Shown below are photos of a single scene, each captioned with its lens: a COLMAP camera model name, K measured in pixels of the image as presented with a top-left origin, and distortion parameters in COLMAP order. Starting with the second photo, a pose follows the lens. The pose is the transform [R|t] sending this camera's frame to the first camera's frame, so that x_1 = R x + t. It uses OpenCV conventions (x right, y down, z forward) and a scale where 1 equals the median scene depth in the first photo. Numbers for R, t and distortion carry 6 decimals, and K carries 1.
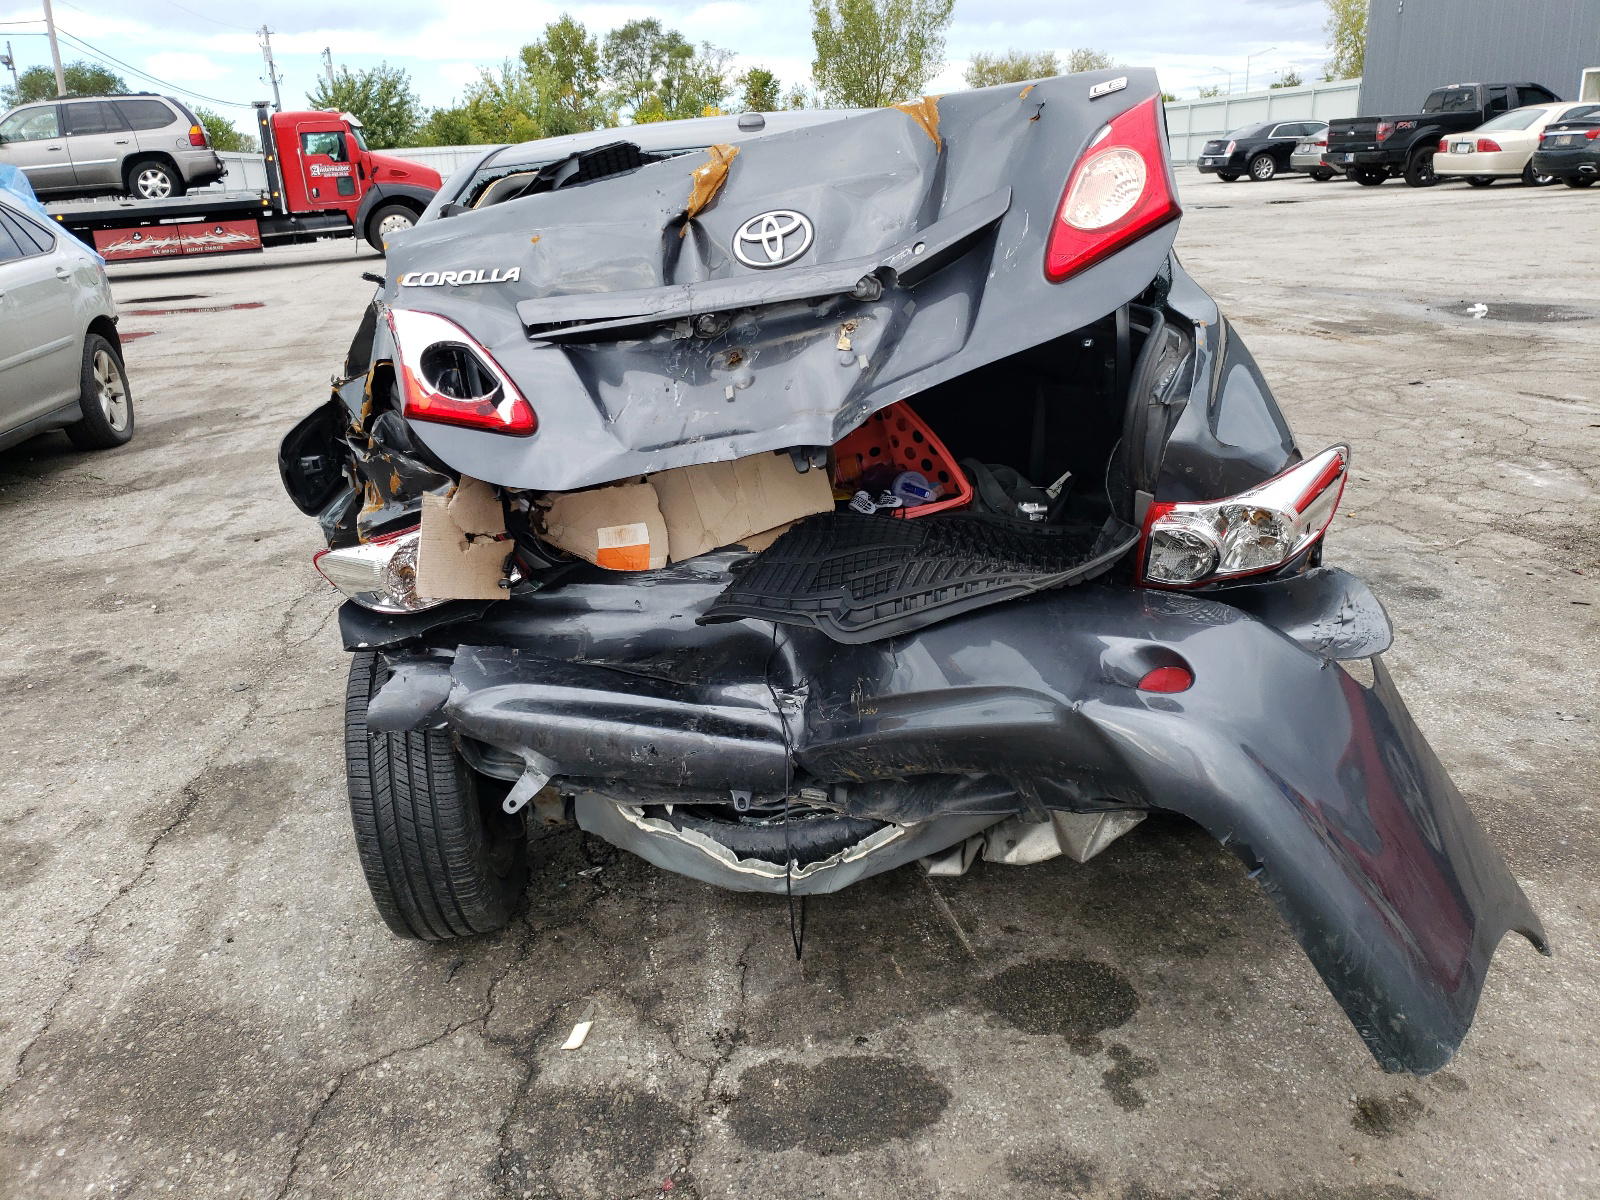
lens RADIAL K [[1278.8, 0, 791.0], [0, 1278.8, 592.3], [0, 0, 1]] dist [-0.039706, 0.097949]
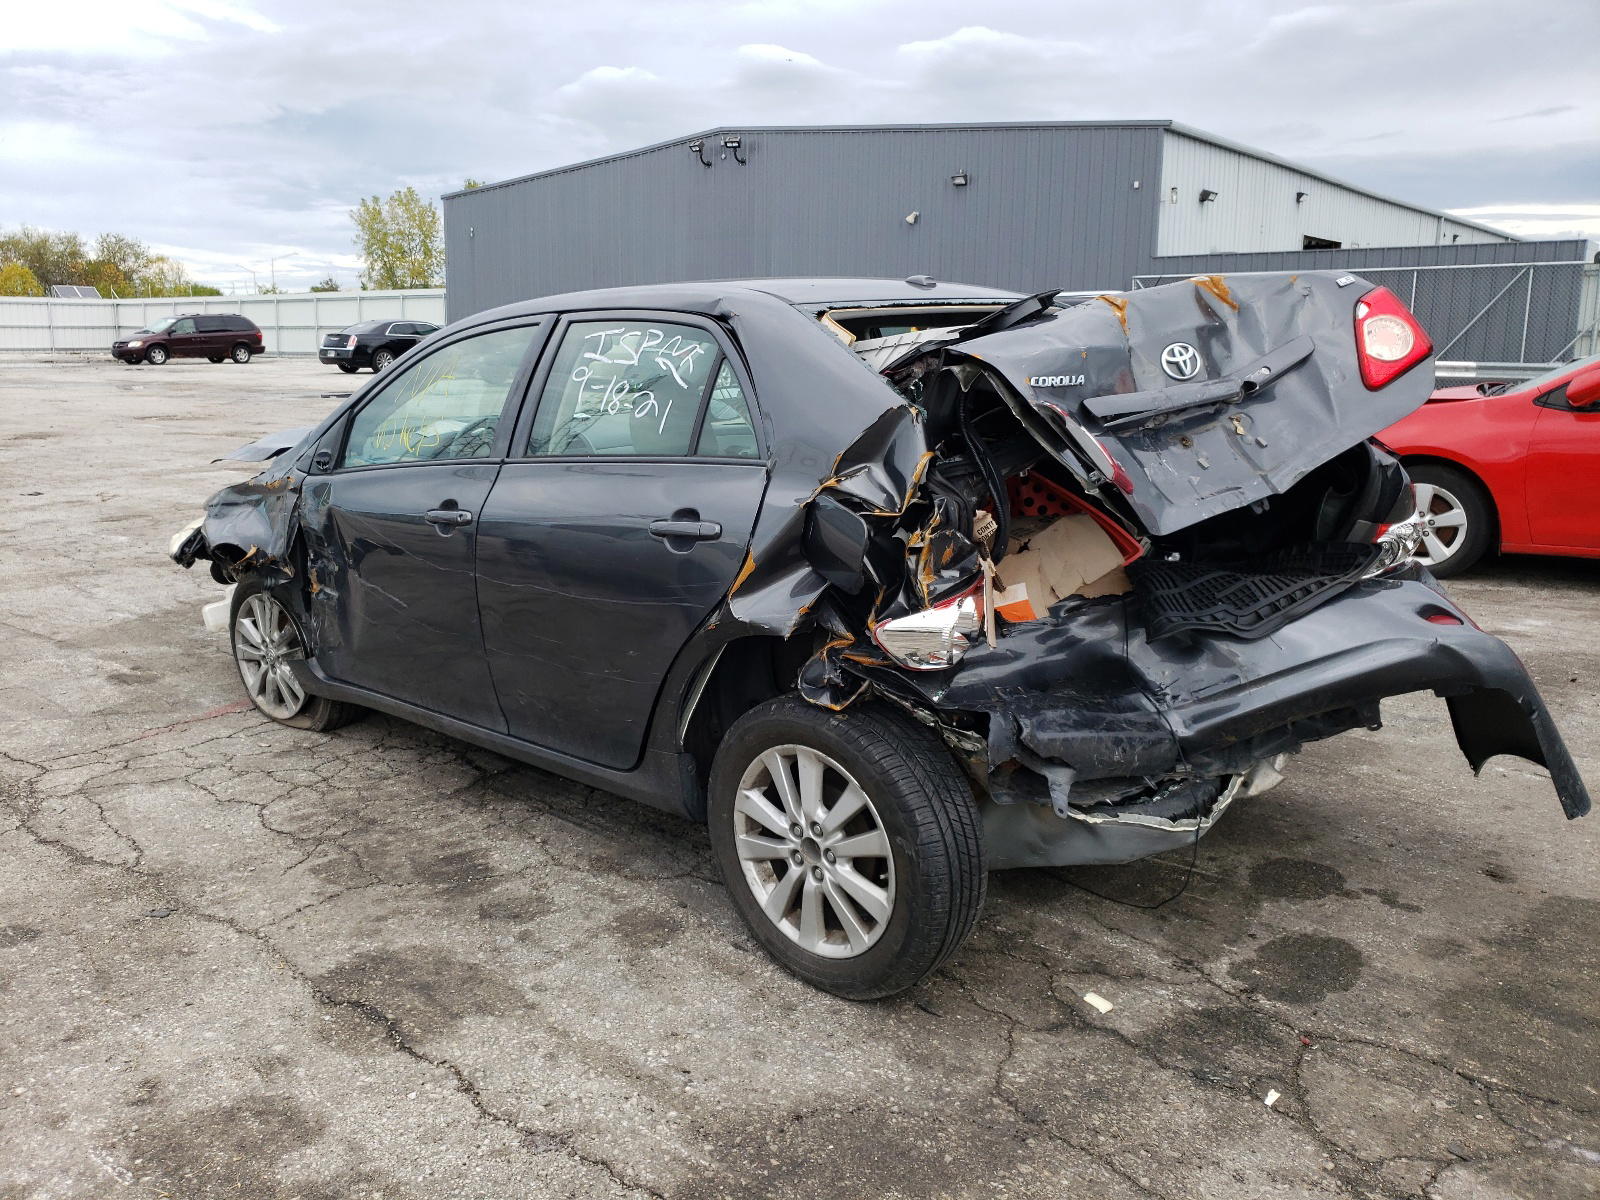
lens RADIAL K [[1278.8, 0, 791.0], [0, 1278.8, 592.3], [0, 0, 1]] dist [-0.039706, 0.097949]
pose [[0.756864, -0.074510, 0.649312, -1.136301], [0.167809, 0.982329, -0.082880, 0.019331], [-0.631662, 0.171689, 0.755993, 0.209846]]
